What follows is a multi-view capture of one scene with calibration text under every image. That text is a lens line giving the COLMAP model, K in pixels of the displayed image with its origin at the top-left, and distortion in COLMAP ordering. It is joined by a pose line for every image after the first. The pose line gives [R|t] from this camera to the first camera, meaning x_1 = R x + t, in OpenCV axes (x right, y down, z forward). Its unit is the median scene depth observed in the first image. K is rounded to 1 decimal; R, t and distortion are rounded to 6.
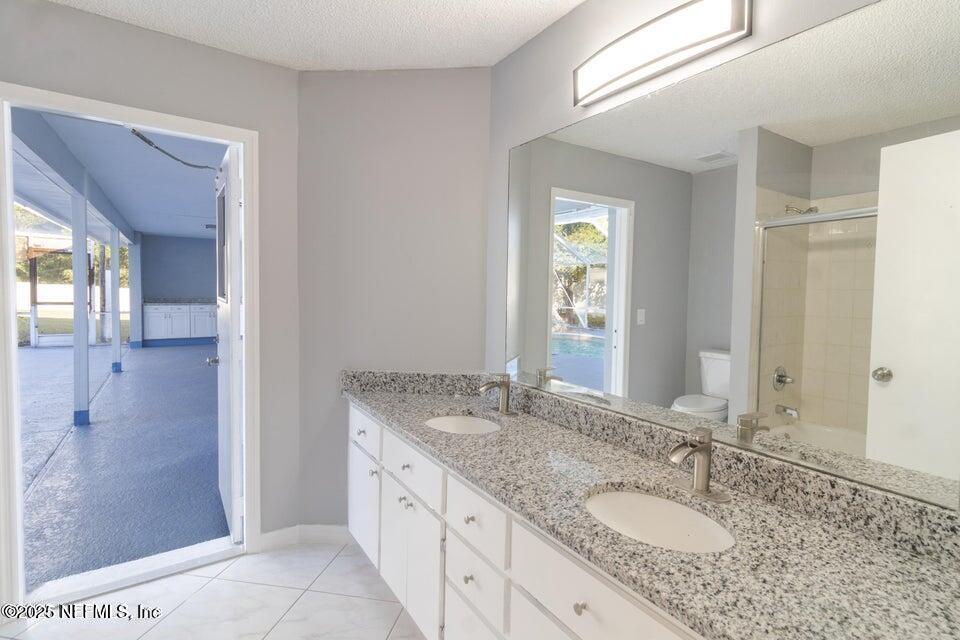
lens RADIAL K [[454.7, 0, 497.2], [0, 454.7, 309.0], [0, 0, 1]] dist [0.004529, 0.000595]
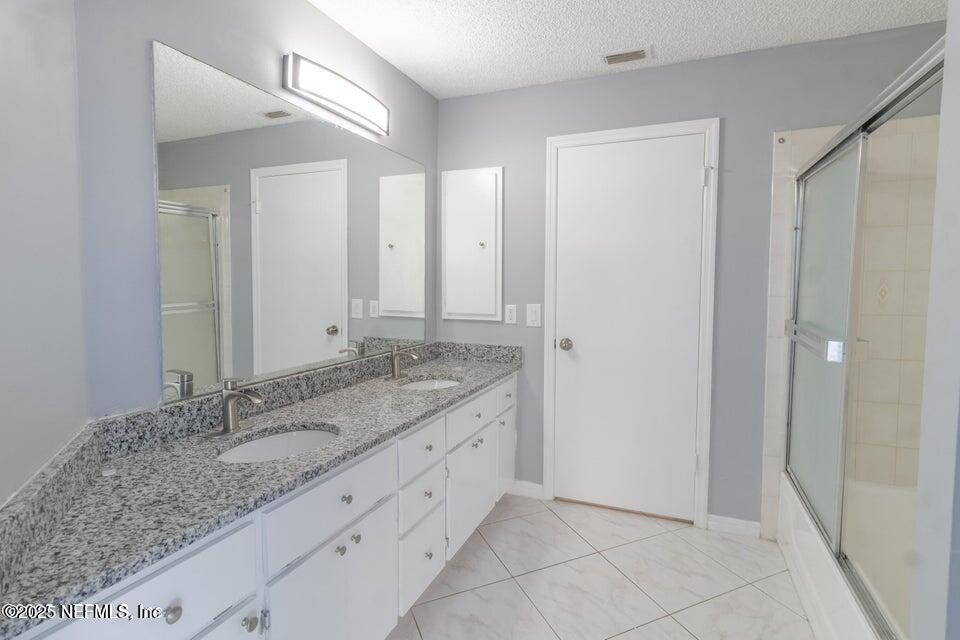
lens RADIAL K [[454.7, 0, 497.2], [0, 454.7, 309.0], [0, 0, 1]] dist [0.004529, 0.000595]
pose [[-0.546385, -0.066633, 0.834880, -0.995596], [0.021083, 0.995420, 0.093244, -0.035322], [-0.837269, 0.068549, -0.542477, 1.237576]]
